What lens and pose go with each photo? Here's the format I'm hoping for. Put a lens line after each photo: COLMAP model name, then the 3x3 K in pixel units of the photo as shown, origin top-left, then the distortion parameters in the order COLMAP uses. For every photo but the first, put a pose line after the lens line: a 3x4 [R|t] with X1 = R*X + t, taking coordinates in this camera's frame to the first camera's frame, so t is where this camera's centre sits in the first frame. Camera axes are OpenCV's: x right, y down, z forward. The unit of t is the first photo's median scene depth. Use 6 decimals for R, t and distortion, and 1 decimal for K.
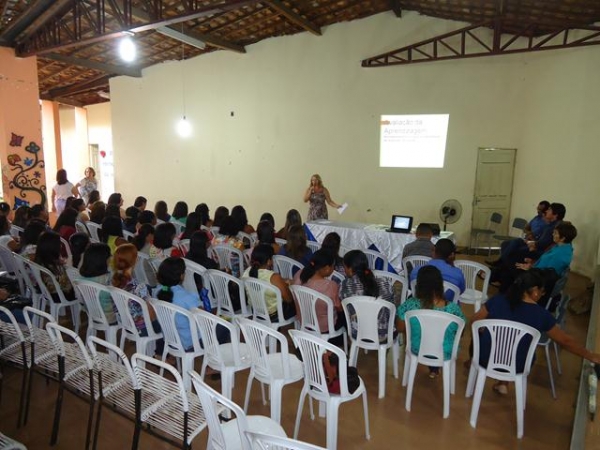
lens RADIAL K [[431.4, 0, 299.7], [0, 431.4, 224.3], [0, 0, 1]] dist [-0.005507, 0.001674]
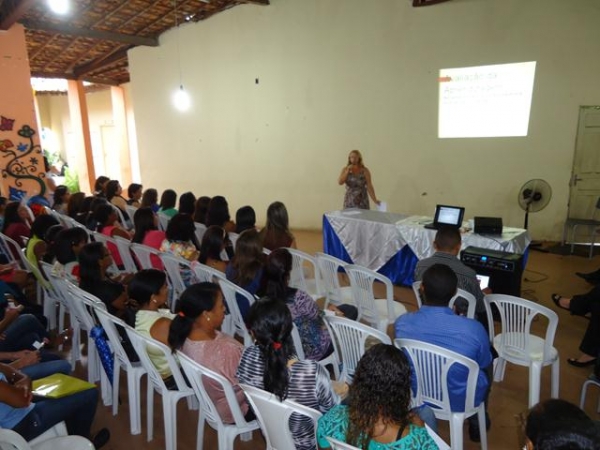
lens RADIAL K [[431.4, 0, 301.7], [0, 431.4, 225.4], [0, 0, 1]] dist [-0.005507, 0.001674]
pose [[0.976834, 0.005179, -0.213937, 0.123388], [0.007351, 0.998305, 0.057733, -0.024831], [0.213873, -0.057968, 0.975140, 0.200475]]
